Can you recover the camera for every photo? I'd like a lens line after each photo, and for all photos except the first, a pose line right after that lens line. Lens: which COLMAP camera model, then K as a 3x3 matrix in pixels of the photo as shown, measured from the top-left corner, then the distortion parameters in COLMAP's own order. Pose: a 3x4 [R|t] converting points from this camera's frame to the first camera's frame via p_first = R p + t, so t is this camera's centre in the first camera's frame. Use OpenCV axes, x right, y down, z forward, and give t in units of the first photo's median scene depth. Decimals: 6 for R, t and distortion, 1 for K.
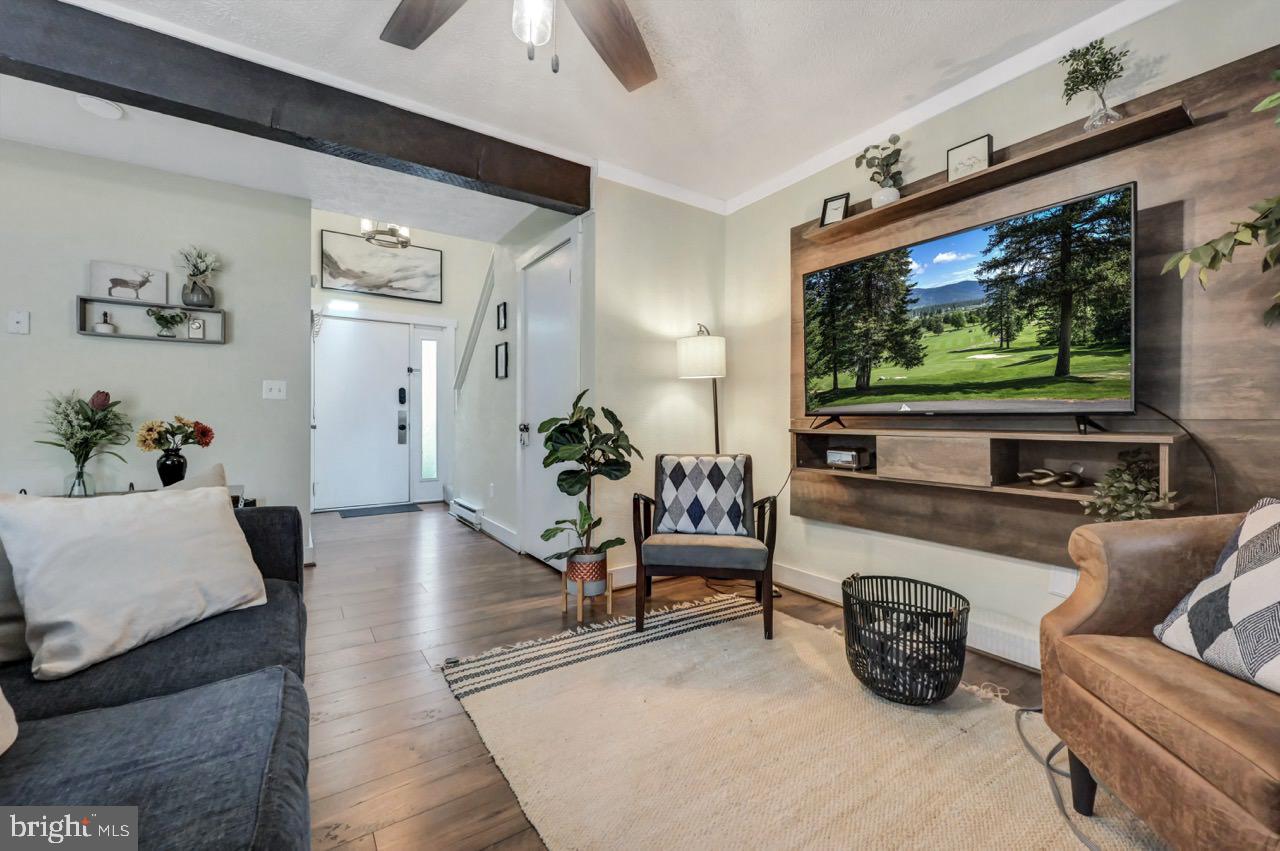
lens RADIAL K [[522.0, 0, 644.8], [0, 522.0, 423.6], [0, 0, 1]] dist [0.001205, -0.000149]
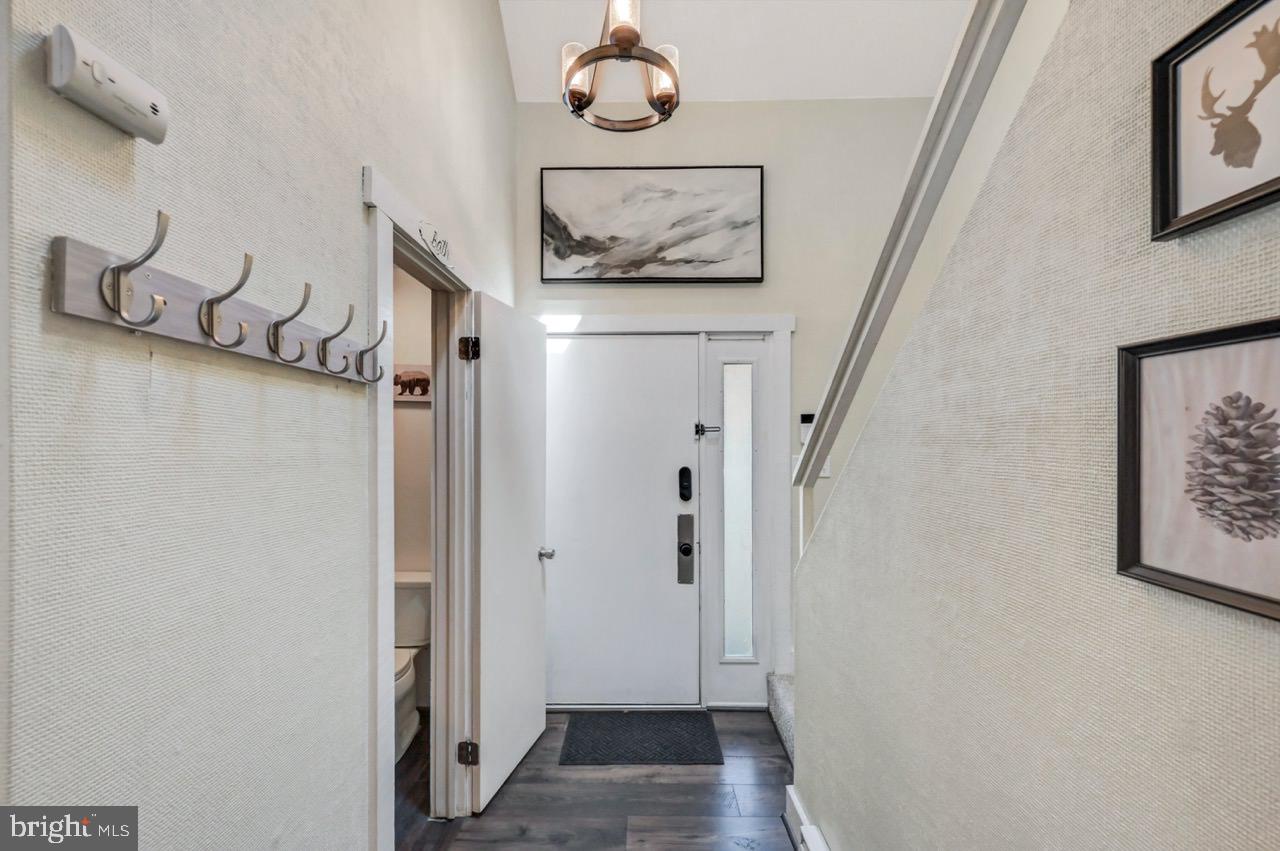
lens RADIAL K [[522.0, 0, 635.7], [0, 522.0, 429.0], [0, 0, 1]] dist [0.001205, -0.000149]
pose [[0.832809, -0.004200, -0.553544, -0.240000], [0.002972, 0.999991, -0.003115, -0.104000], [0.553552, 0.000949, 0.832814, 0.583429]]
